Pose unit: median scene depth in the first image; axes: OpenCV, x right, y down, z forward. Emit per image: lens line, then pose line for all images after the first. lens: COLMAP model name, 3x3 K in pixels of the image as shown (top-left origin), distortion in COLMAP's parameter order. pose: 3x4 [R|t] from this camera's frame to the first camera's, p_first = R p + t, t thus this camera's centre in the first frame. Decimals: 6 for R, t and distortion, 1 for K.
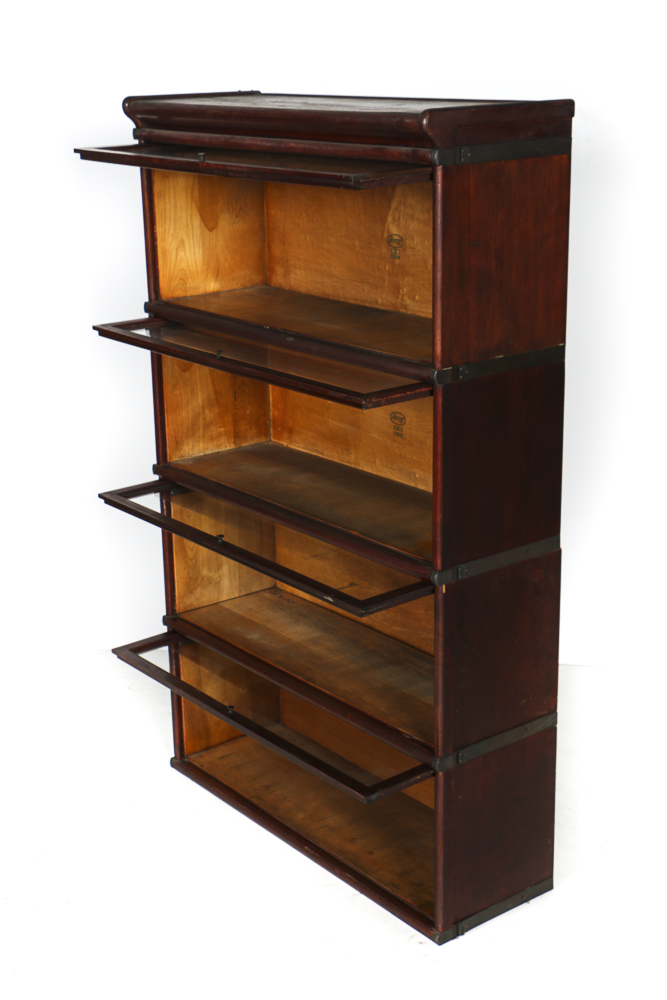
lens RADIAL K [[1508.5, 0, 333.5], [0, 1508.5, 500.0], [0, 0, 1]] dist [-0.015622, 0.012959]
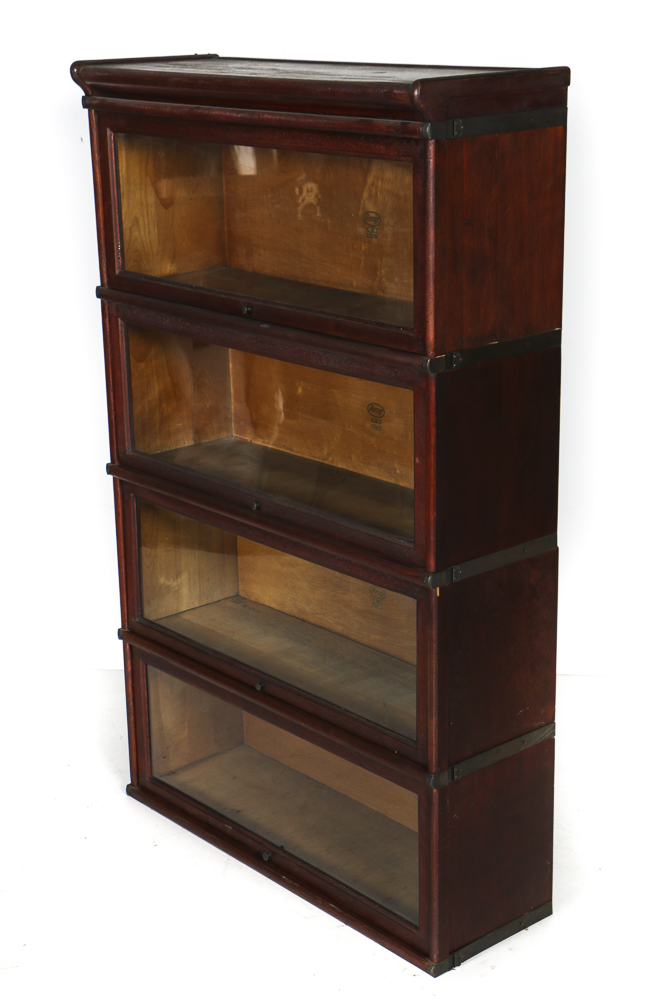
lens RADIAL K [[1690.9, 0, 347.9], [0, 1690.9, 498.9], [0, 0, 1]] dist [0.040396, 0.044850]
pose [[0.998311, -0.015535, 0.055983, -0.035913], [0.015609, 0.999878, -0.000888, 0.001195], [-0.055962, 0.001761, 0.998431, -0.039039]]
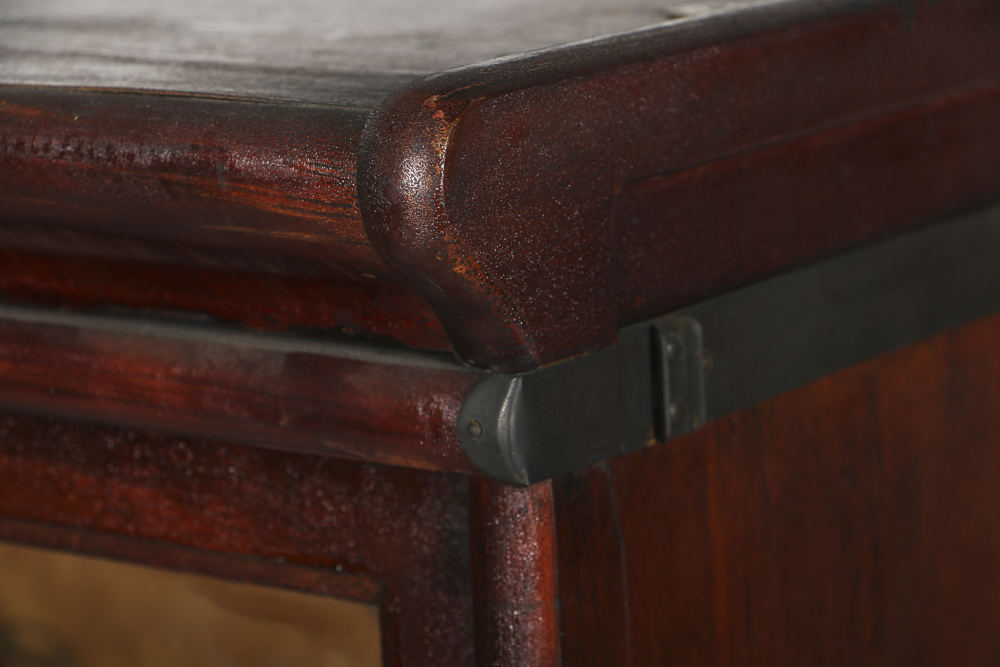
lens RADIAL K [[3518.1, 0, 500.0], [0, 3518.1, 333.5], [0, 0, 1]] dist [-0.002285, 0.088637]
pose [[0.968802, -0.077862, 0.235289, -0.002629], [0.103034, 0.989972, -0.096641, -0.167545], [-0.225404, 0.117868, 0.967109, 0.573159]]
